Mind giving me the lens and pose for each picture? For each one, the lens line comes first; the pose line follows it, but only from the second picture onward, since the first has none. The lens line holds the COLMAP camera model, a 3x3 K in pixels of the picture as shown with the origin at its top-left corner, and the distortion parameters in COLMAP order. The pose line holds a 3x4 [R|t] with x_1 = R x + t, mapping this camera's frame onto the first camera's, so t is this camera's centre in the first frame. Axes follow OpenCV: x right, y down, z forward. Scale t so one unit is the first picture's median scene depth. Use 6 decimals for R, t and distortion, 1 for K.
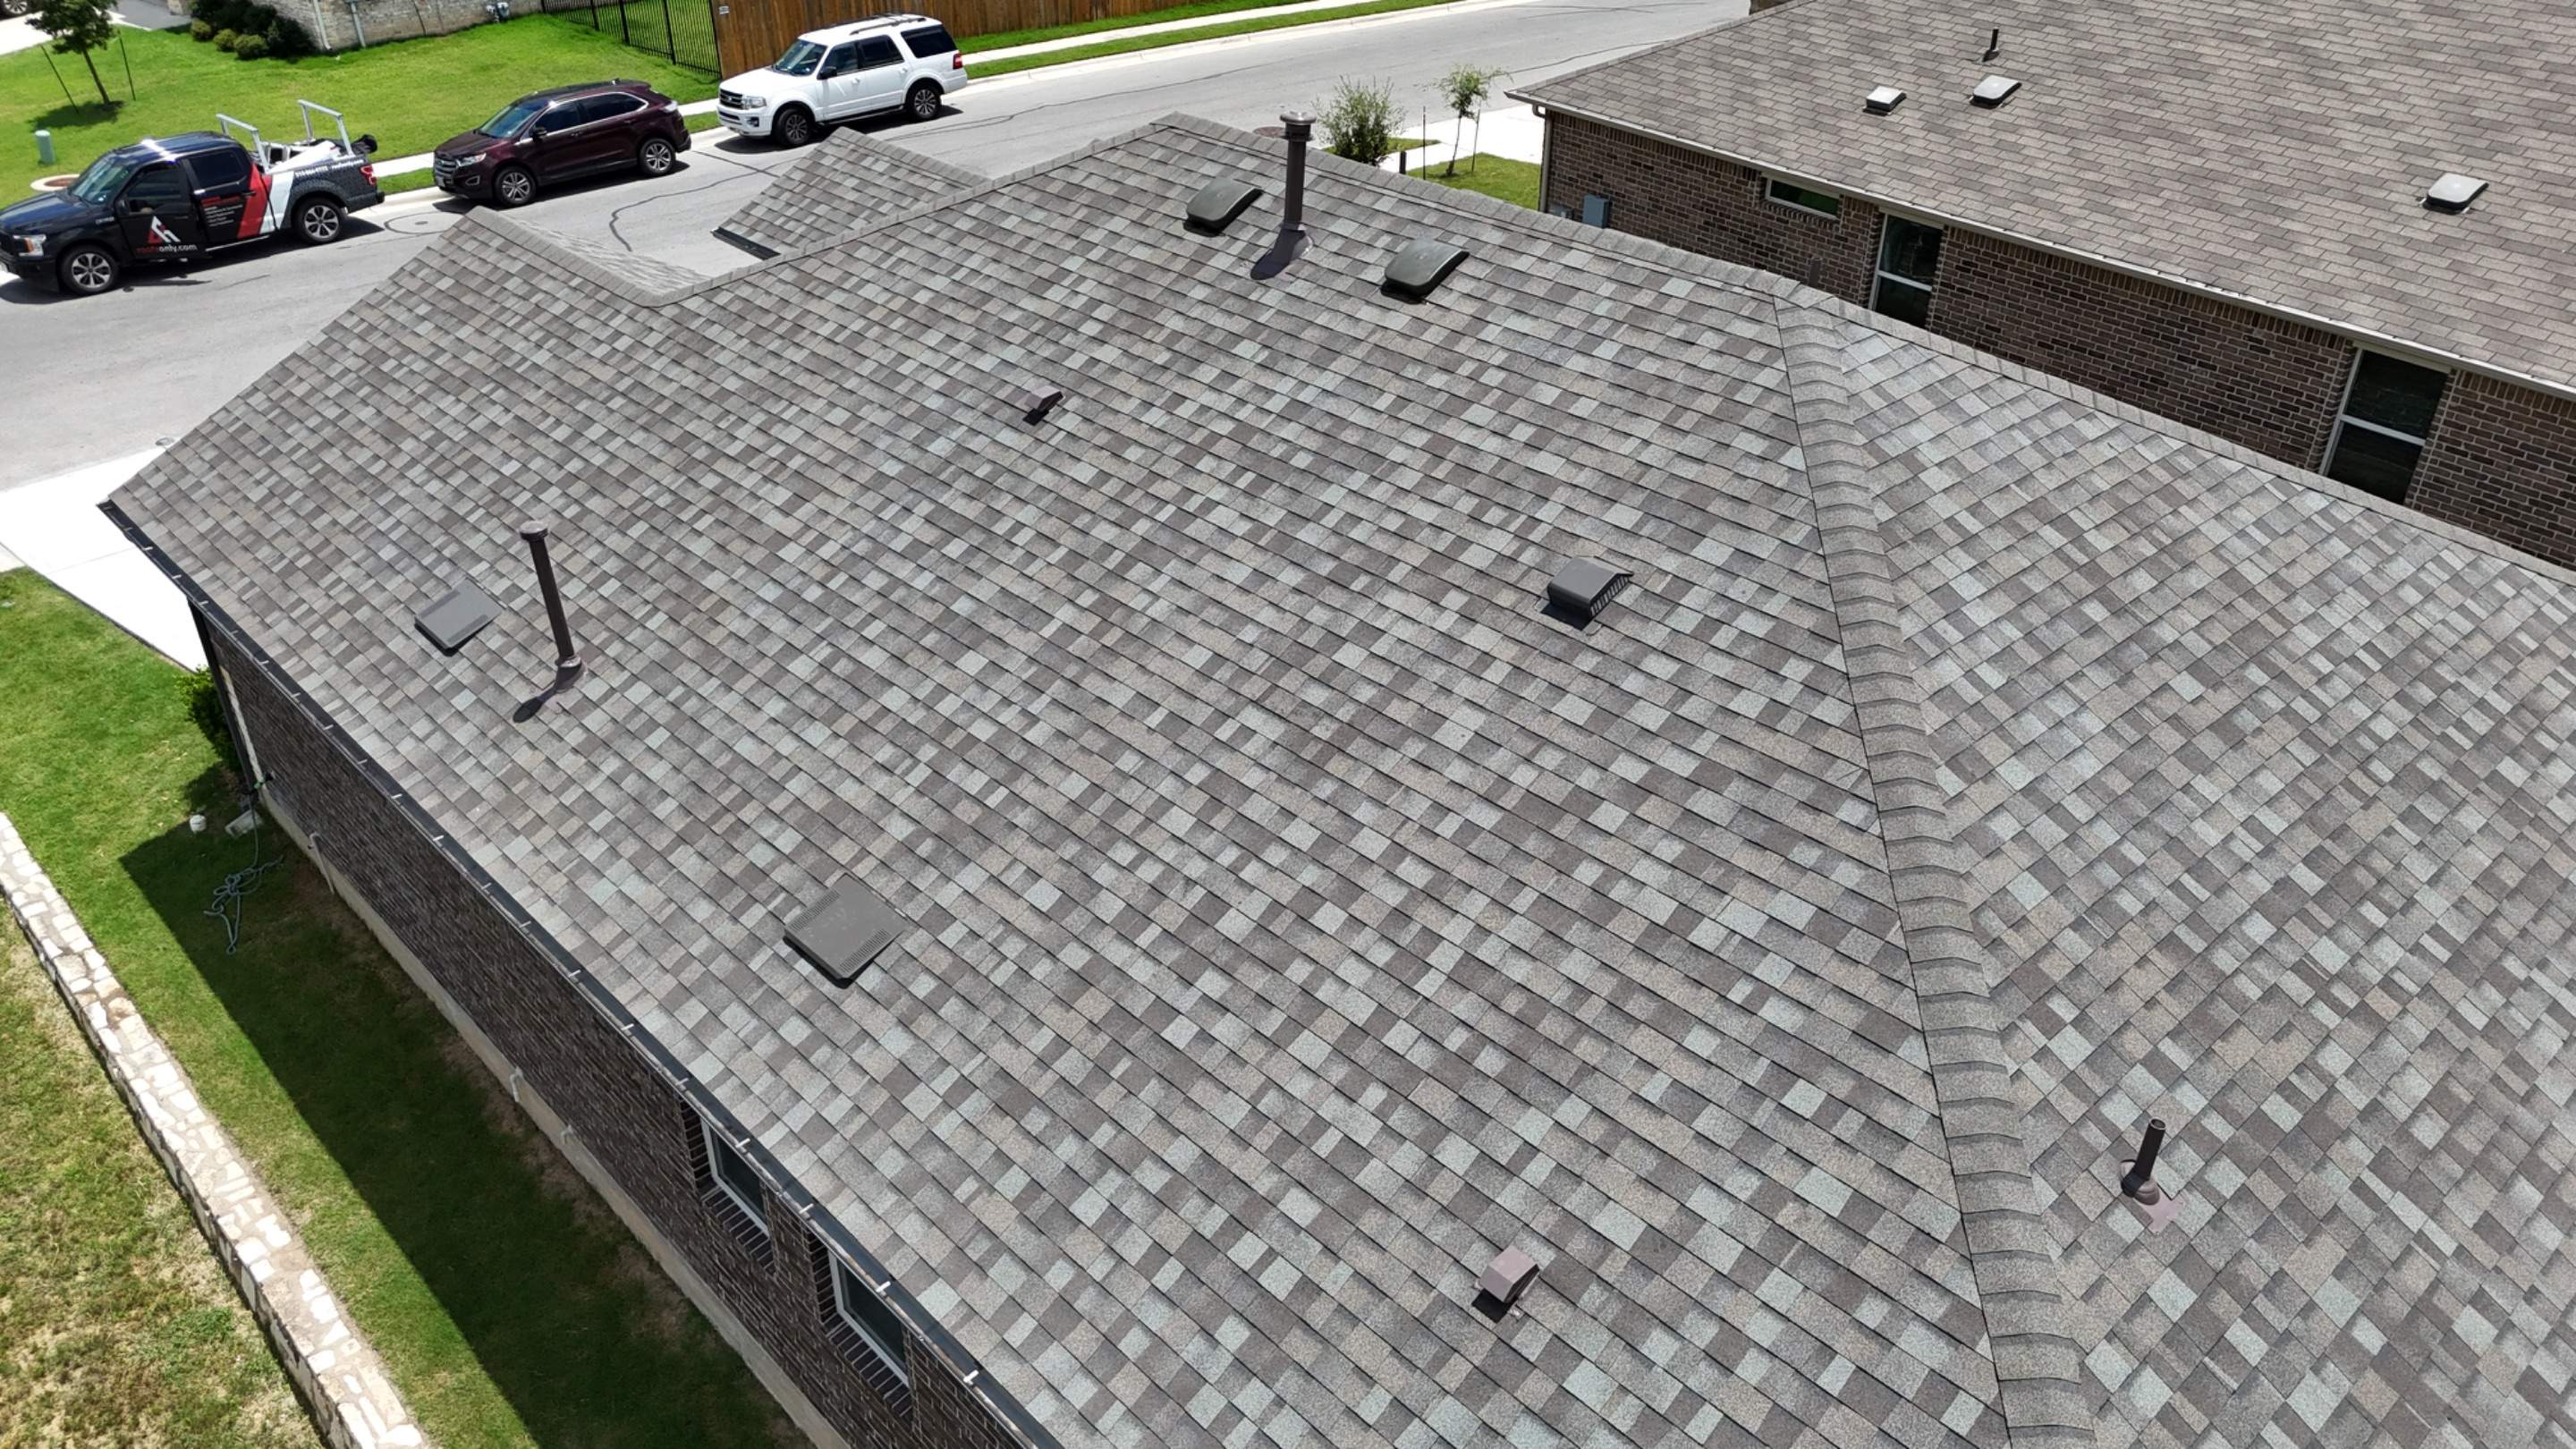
lens RADIAL K [[1897.5, 0, 1277.7], [0, 1897.5, 728.2], [0, 0, 1]] dist [0.076581, -0.078247]
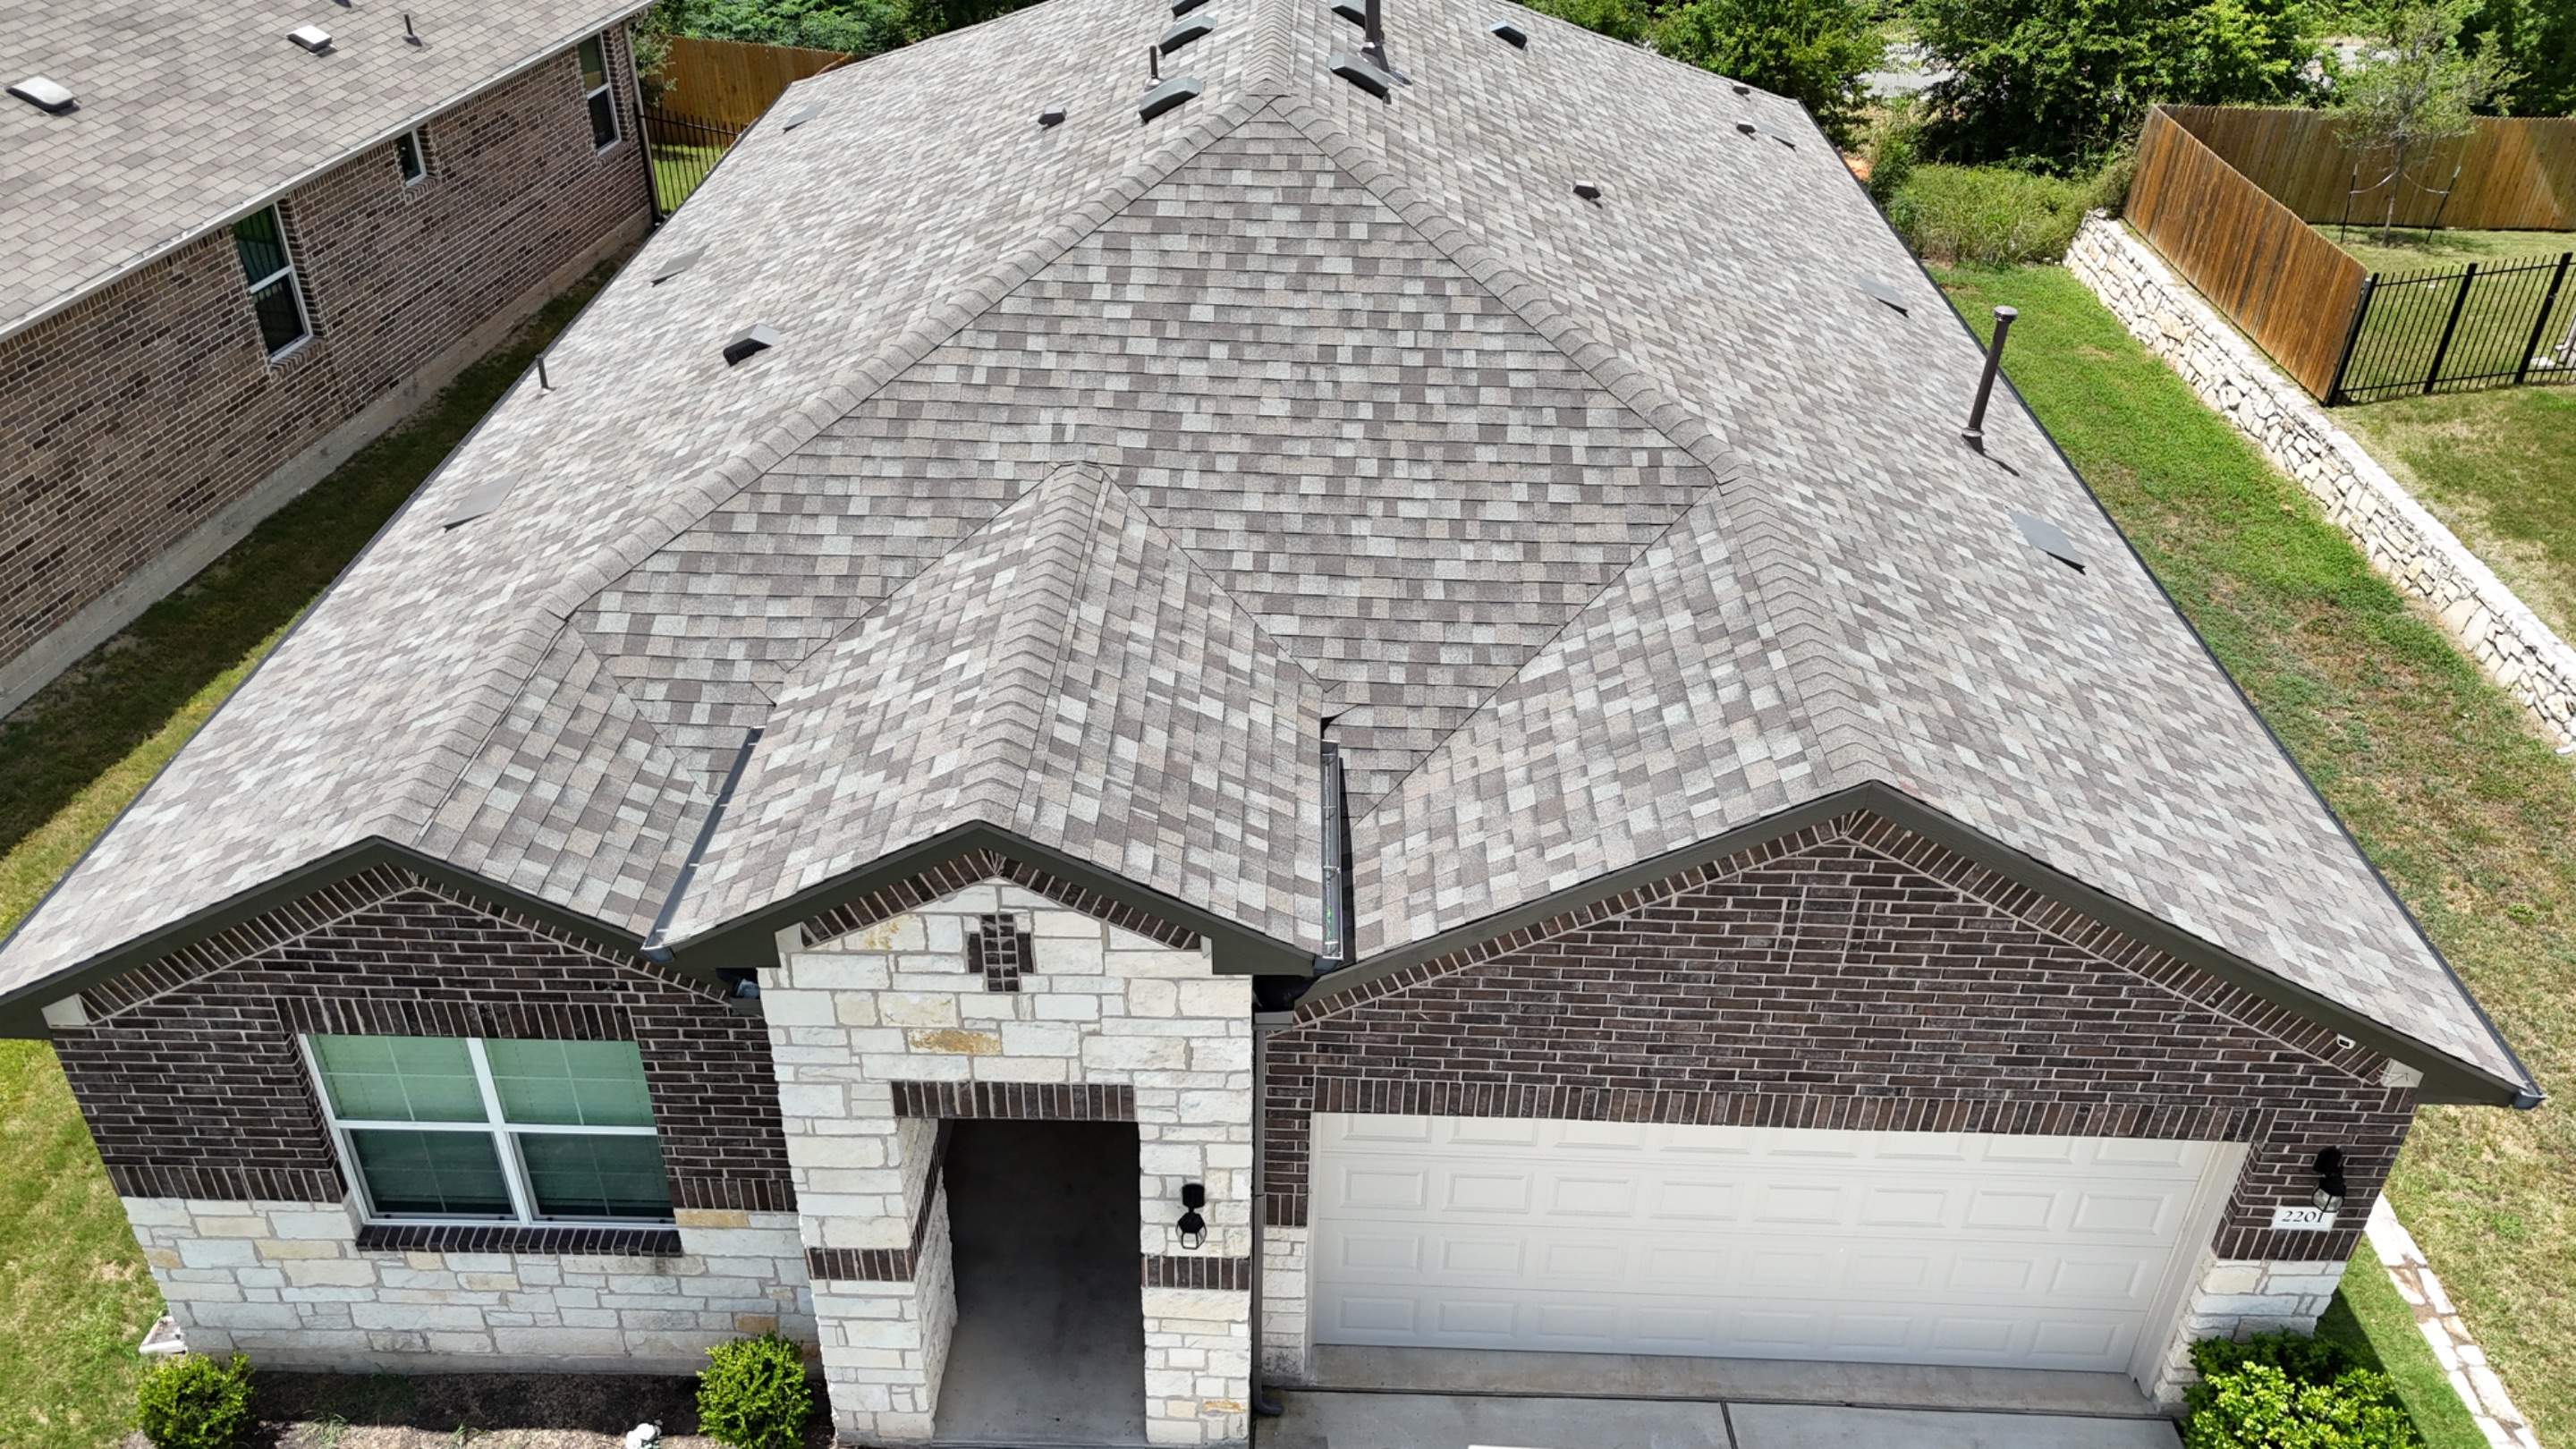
lens RADIAL K [[1897.5, 0, 1278.1], [0, 1897.5, 728.9], [0, 0, 1]] dist [0.076581, -0.078247]
pose [[-0.712822, -0.393993, 0.580220, -0.993925], [0.349022, 0.518301, 0.780735, -1.222753], [-0.608333, 0.759034, -0.231944, 2.022459]]
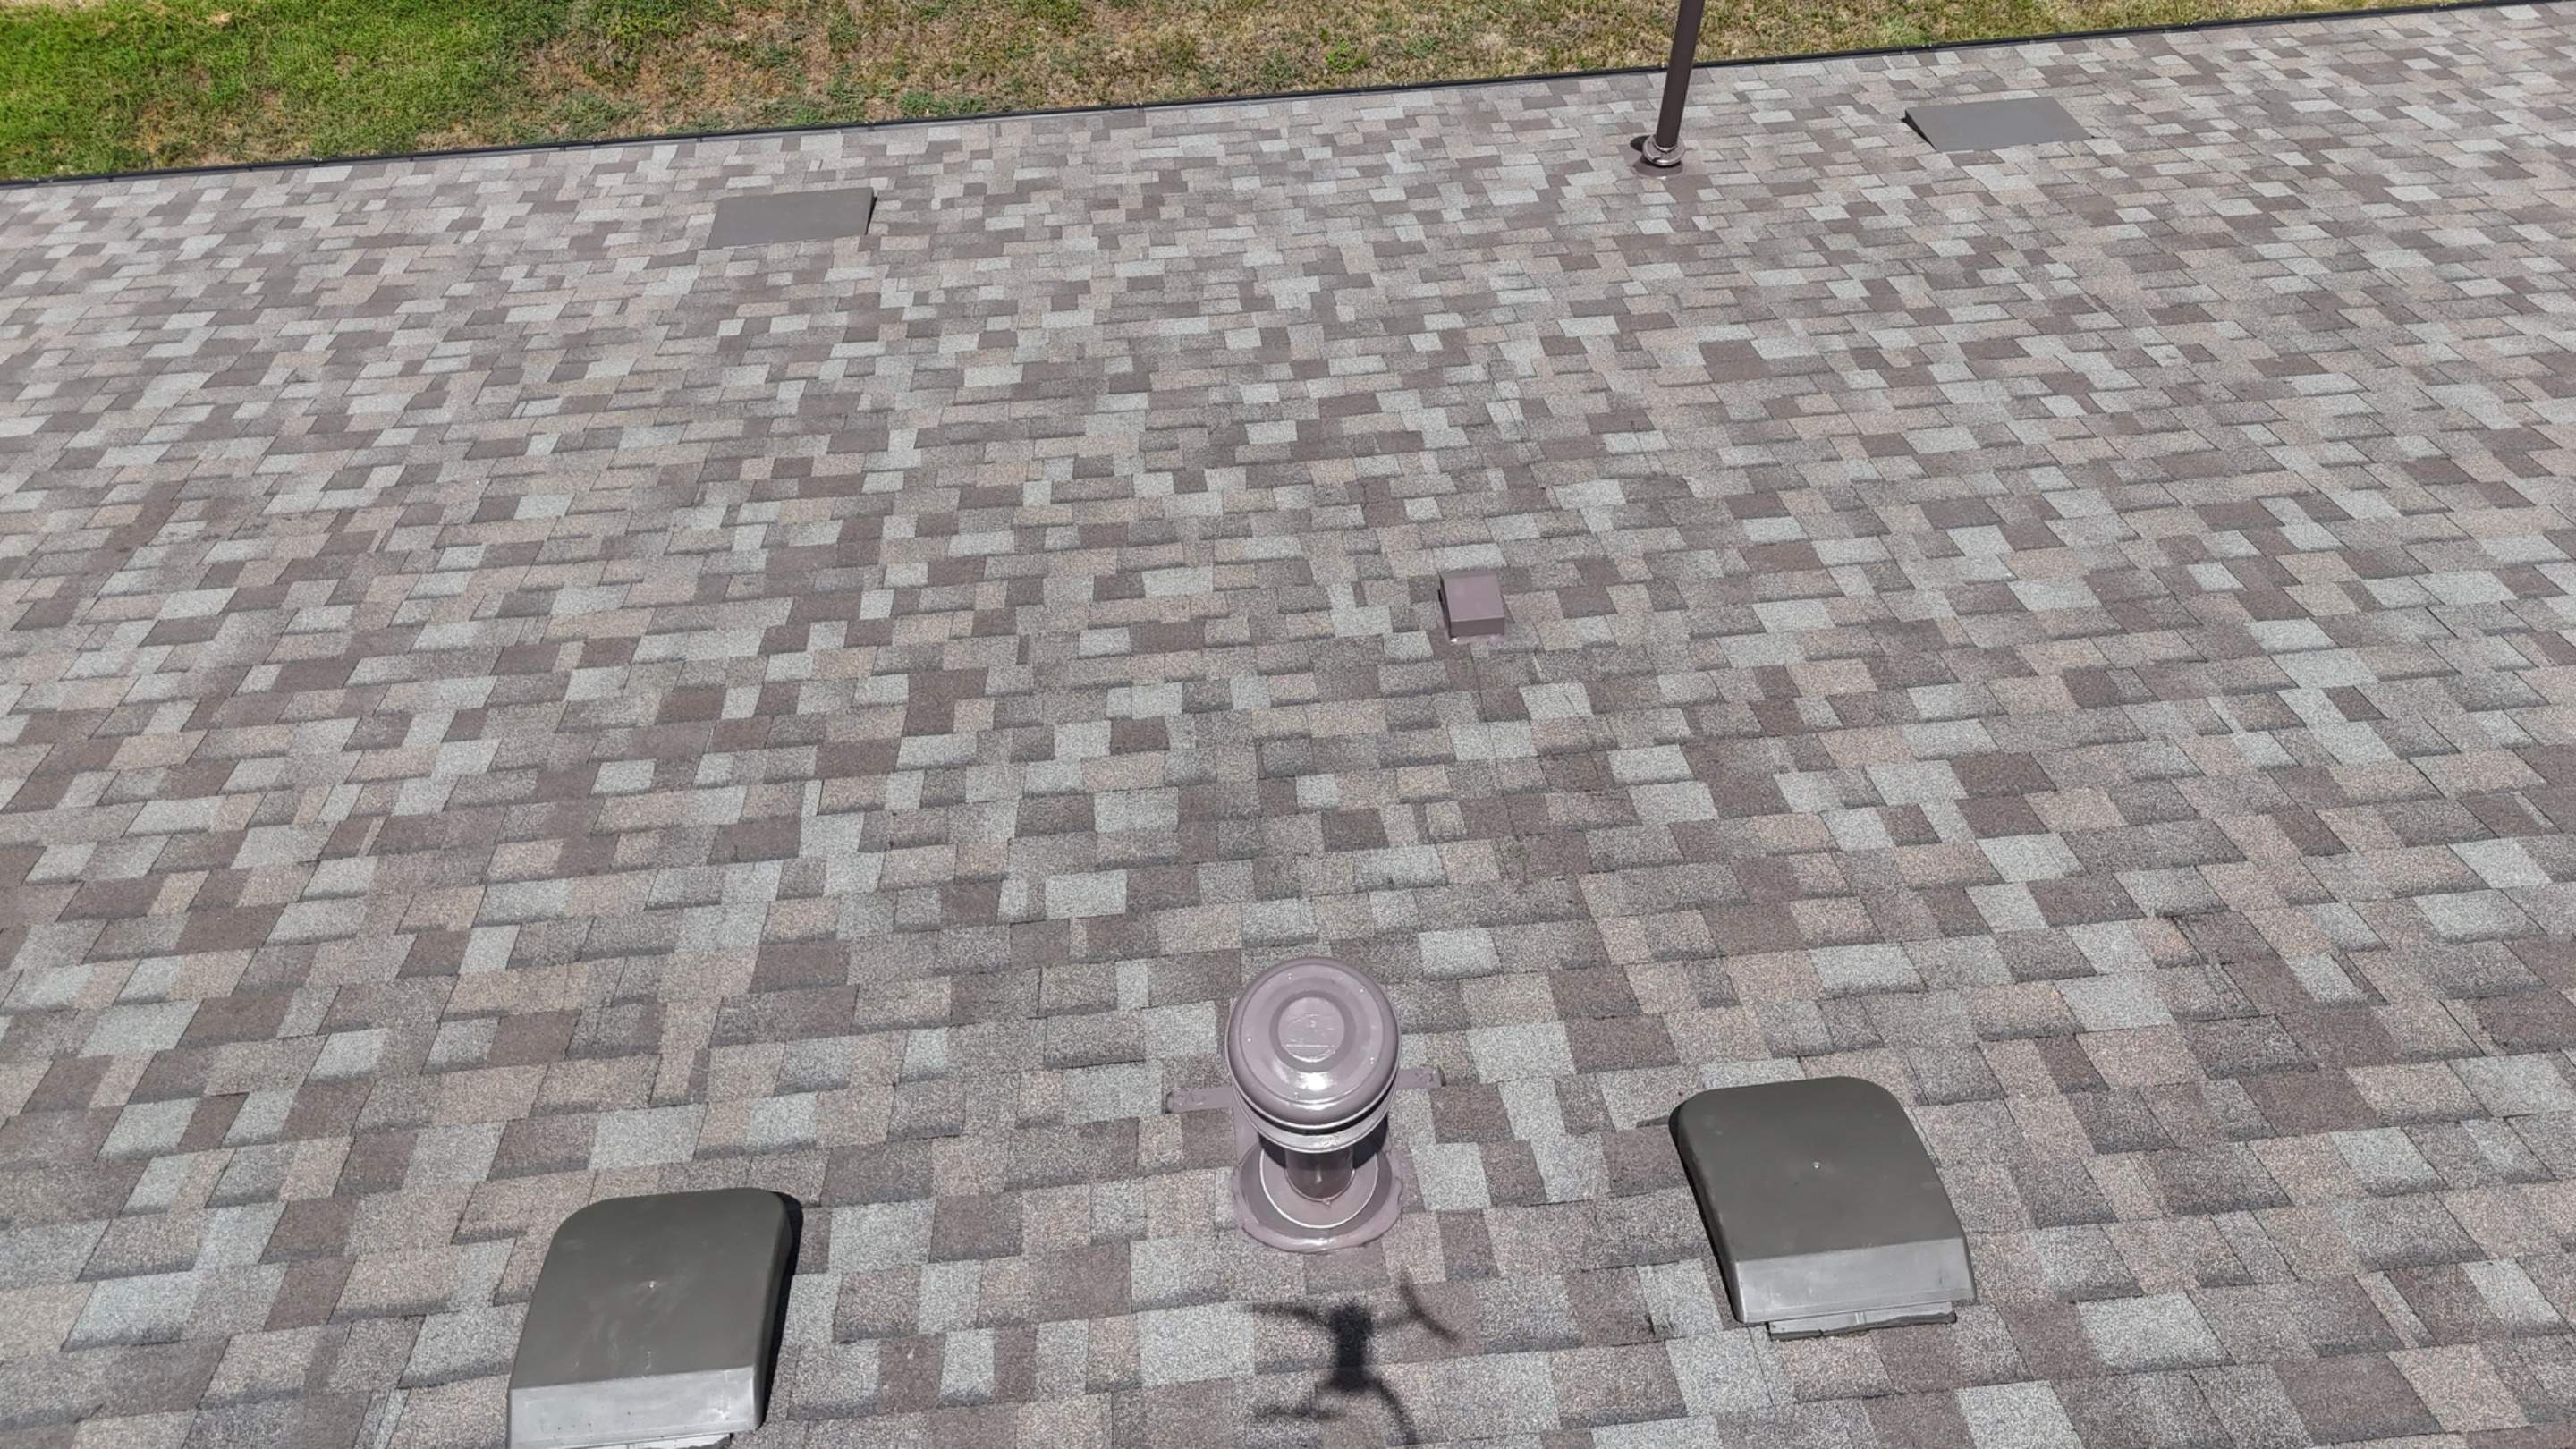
lens RADIAL K [[1897.5, 0, 1280.2], [0, 1897.5, 736.2], [0, 0, 1]] dist [0.076581, -0.078247]
pose [[-0.610076, 0.692335, -0.385330, 0.085305], [-0.406070, 0.144401, 0.902361, -0.617838], [0.680378, 0.706980, 0.193041, 1.126407]]
